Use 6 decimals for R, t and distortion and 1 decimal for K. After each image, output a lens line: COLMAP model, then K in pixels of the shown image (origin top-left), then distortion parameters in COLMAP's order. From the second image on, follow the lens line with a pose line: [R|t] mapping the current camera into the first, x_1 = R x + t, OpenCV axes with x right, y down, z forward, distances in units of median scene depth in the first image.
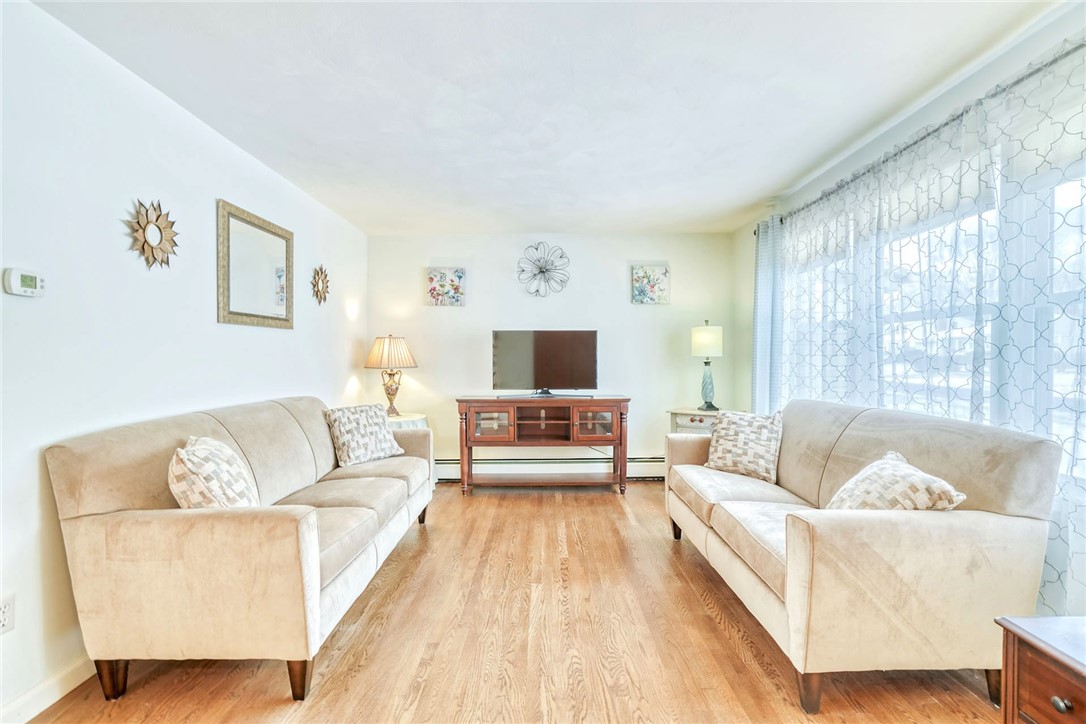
lens RADIAL K [[519.2, 0, 541.3], [0, 519.2, 347.2], [0, 0, 1]] dist [-0.023348, 0.014716]
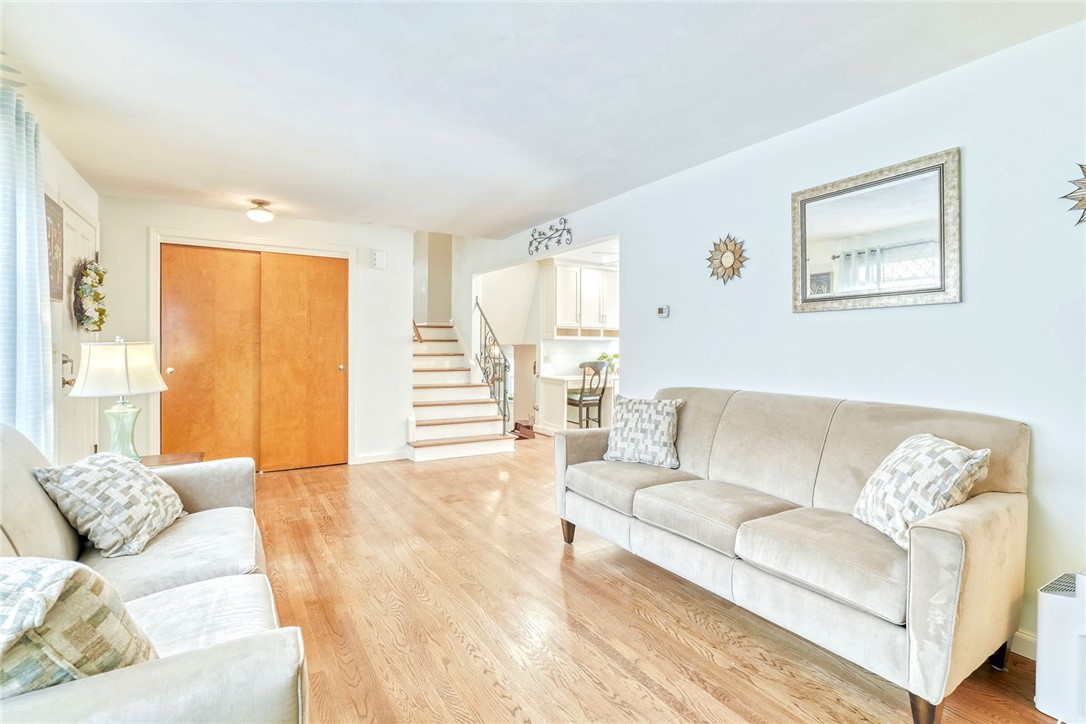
lens RADIAL K [[519.2, 0, 541.3], [0, 519.2, 347.2], [0, 0, 1]] dist [-0.023348, 0.014716]
pose [[-0.850952, 0.000956, -0.525243, 0.378194], [0.007709, 0.999913, -0.010670, 0.028433], [0.525187, -0.013129, -0.850886, 1.759632]]
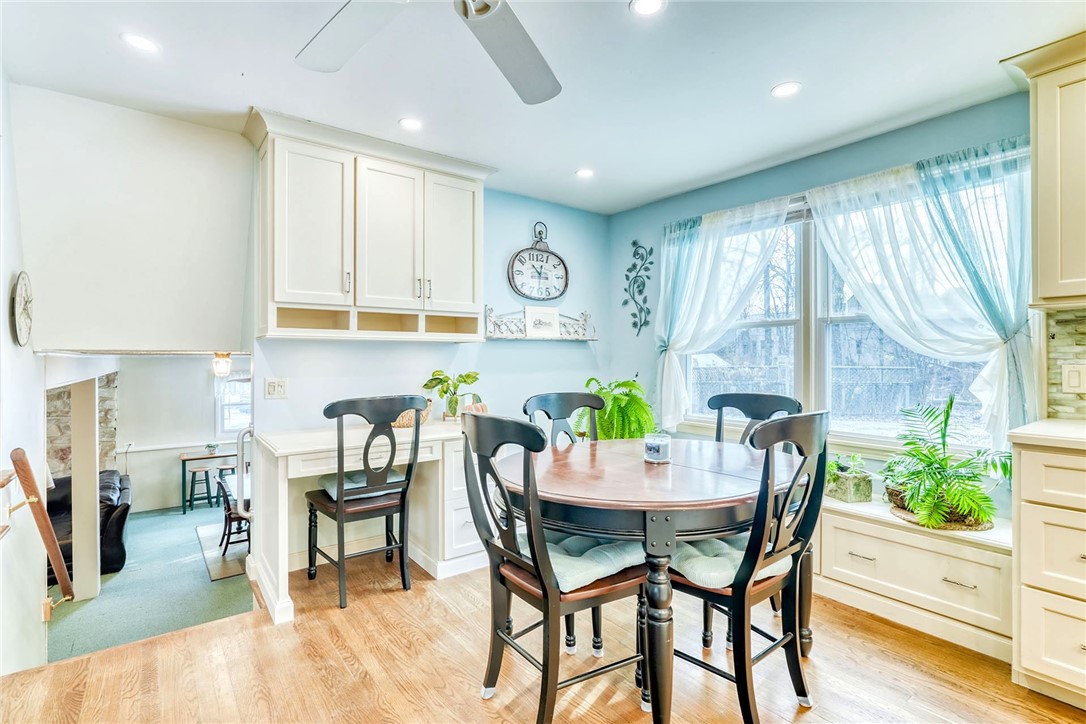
lens RADIAL K [[515.5, 0, 537.3], [0, 515.5, 356.3], [0, 0, 1]] dist [-0.027341, 0.015768]
pose [[-0.803051, 0.006745, -0.595872, -0.961615], [0.016563, 0.999802, -0.011005, 0.014302], [0.595680, -0.018707, -0.803004, 0.555588]]
